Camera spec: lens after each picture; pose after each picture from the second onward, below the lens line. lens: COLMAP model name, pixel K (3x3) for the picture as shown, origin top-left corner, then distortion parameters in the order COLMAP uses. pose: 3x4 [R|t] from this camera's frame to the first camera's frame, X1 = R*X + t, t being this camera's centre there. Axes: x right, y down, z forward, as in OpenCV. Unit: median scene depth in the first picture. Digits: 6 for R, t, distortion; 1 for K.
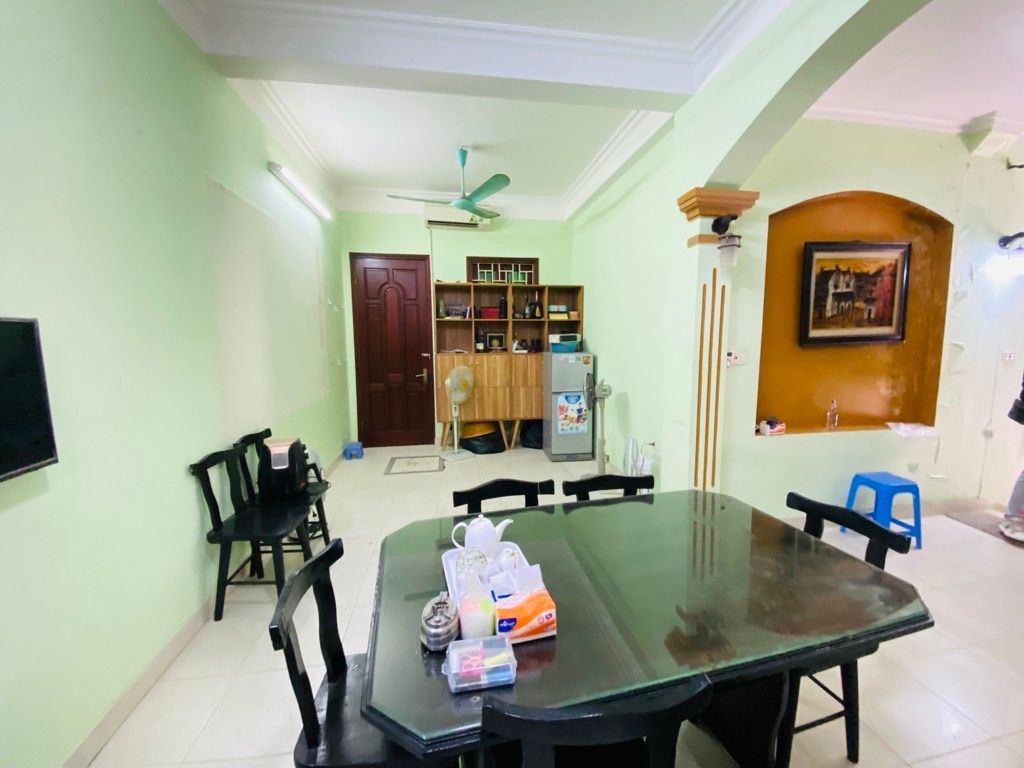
lens RADIAL K [[416.4, 0, 489.4], [0, 416.4, 384.3], [0, 0, 1]] dist [0.013115, -0.016023]
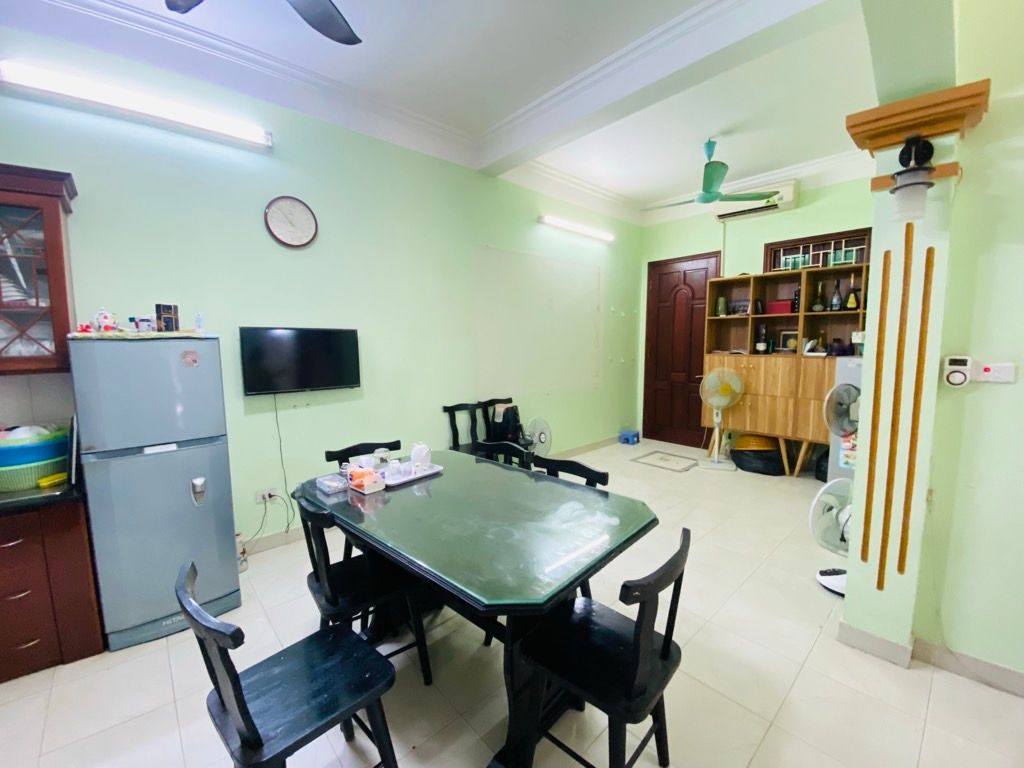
lens RADIAL K [[416.4, 0, 507.4], [0, 416.4, 375.1], [0, 0, 1]] dist [0.013115, -0.016023]
pose [[0.542106, 0.071097, -0.837297, 0.421022], [-0.092814, 0.995384, 0.024429, -0.005634], [0.835169, 0.064469, 0.546202, 0.097761]]
